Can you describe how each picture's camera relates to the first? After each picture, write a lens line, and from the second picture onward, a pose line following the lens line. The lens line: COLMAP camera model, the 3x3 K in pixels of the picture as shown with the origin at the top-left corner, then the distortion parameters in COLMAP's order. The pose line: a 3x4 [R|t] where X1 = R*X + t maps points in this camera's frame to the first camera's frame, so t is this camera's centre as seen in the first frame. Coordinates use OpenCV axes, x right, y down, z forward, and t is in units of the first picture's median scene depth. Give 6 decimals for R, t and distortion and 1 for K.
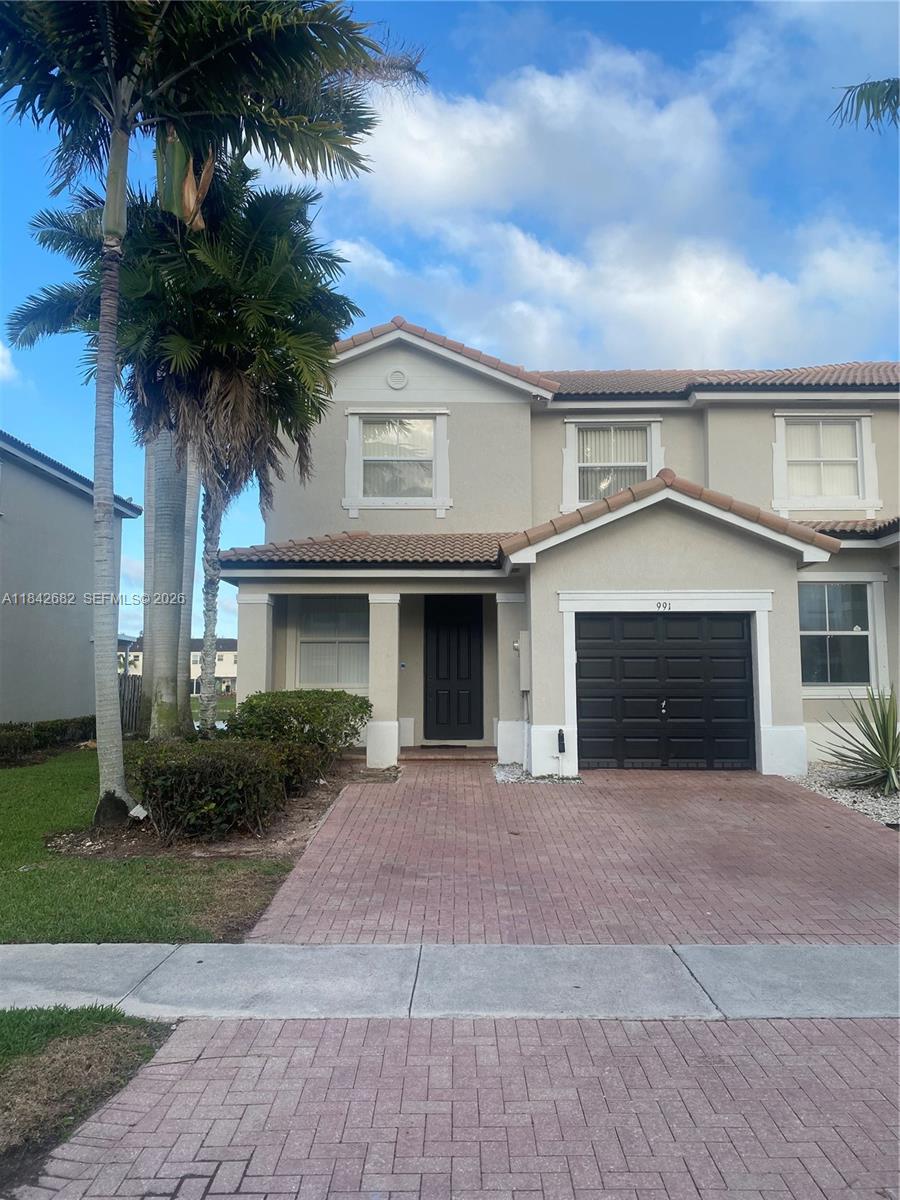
lens RADIAL K [[893.4, 0, 458.0], [0, 893.4, 598.2], [0, 0, 1]] dist [0.053790, -0.123324]
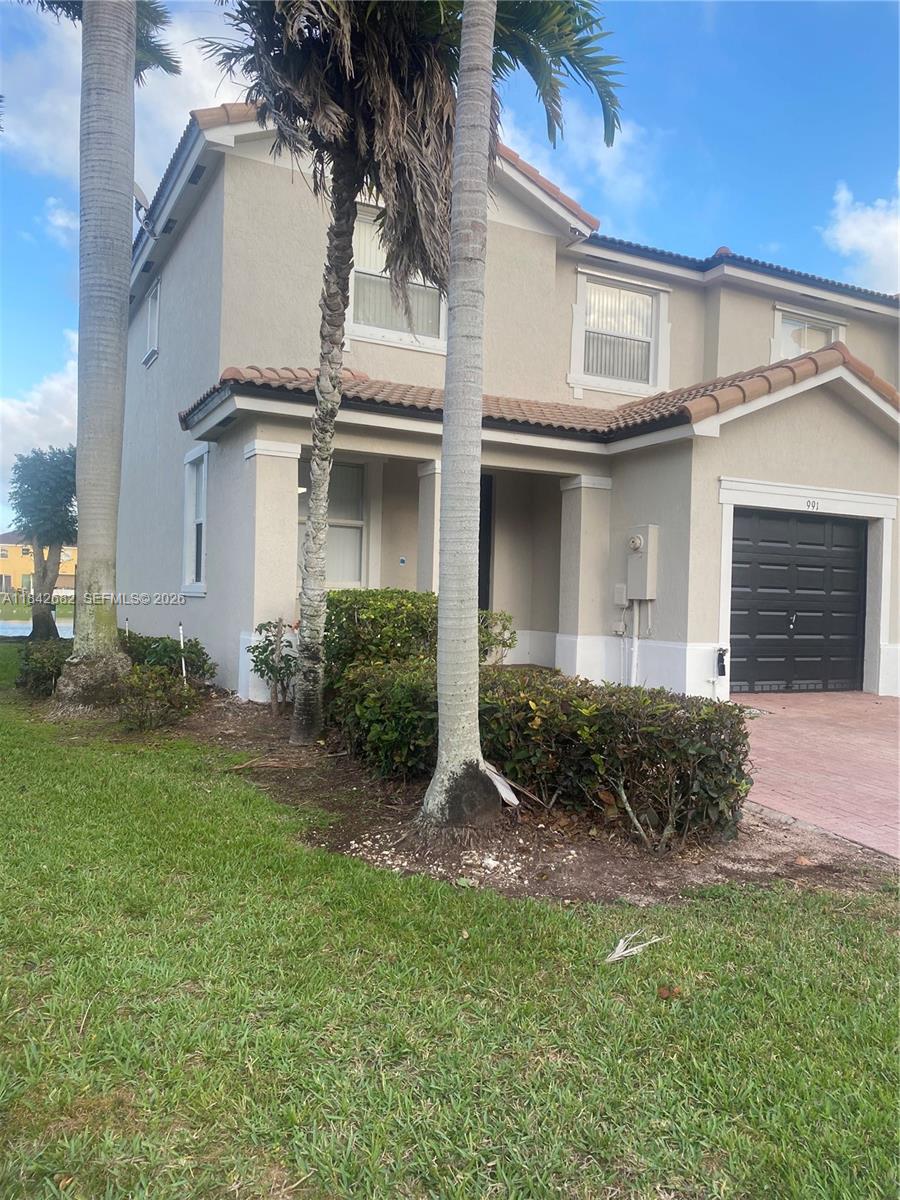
lens RADIAL K [[901.5, 0, 439.3], [0, 901.5, 596.1], [0, 0, 1]] dist [0.102736, -0.201675]
pose [[0.888811, 0.028486, 0.457388, -0.484273], [-0.075243, 0.993593, 0.084332, 0.048463], [-0.452055, -0.109371, 0.885260, 0.379385]]
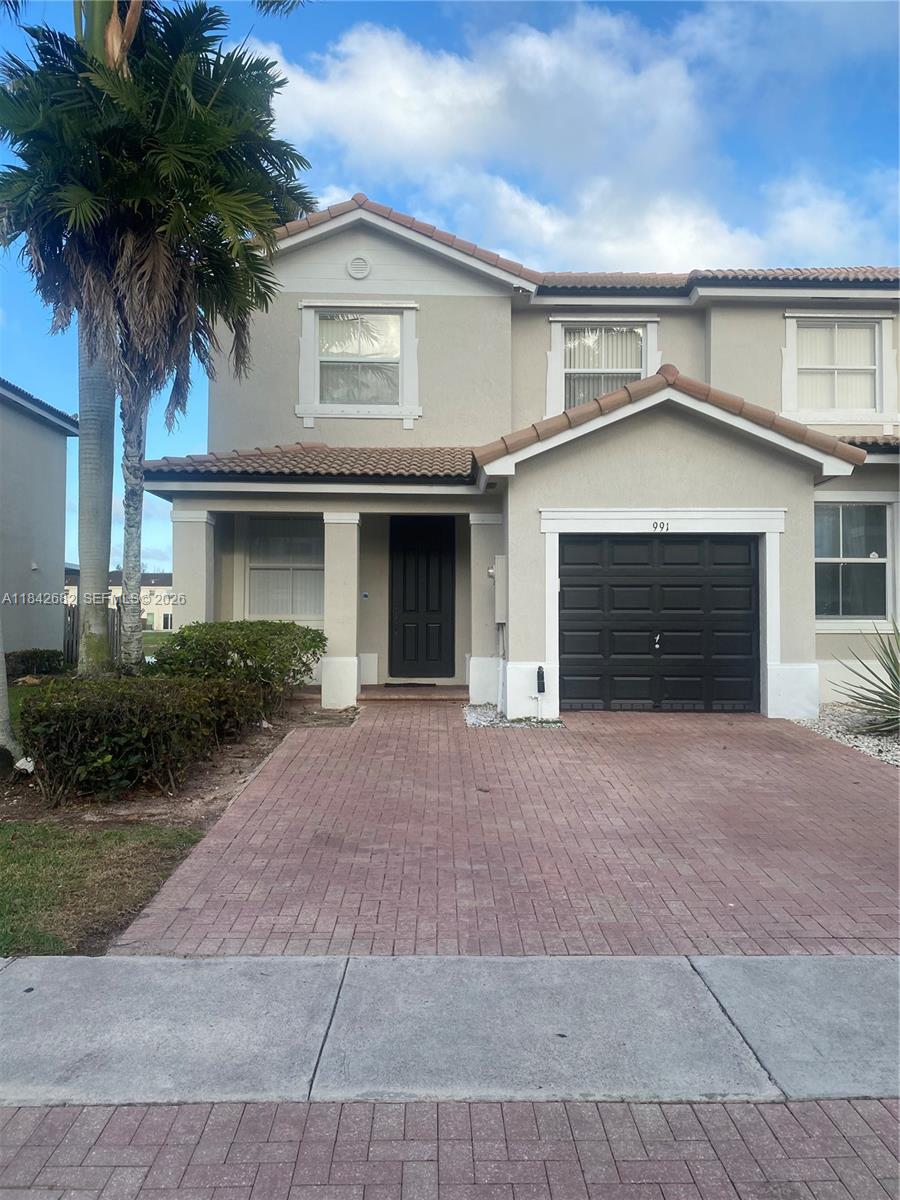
lens RADIAL K [[893.4, 0, 458.0], [0, 893.4, 598.2], [0, 0, 1]] dist [0.053790, -0.123324]
pose [[0.999720, 0.006079, 0.022851, 0.013639], [-0.007649, 0.997567, 0.069297, 0.019619], [-0.022374, -0.069453, 0.997334, 0.132060]]
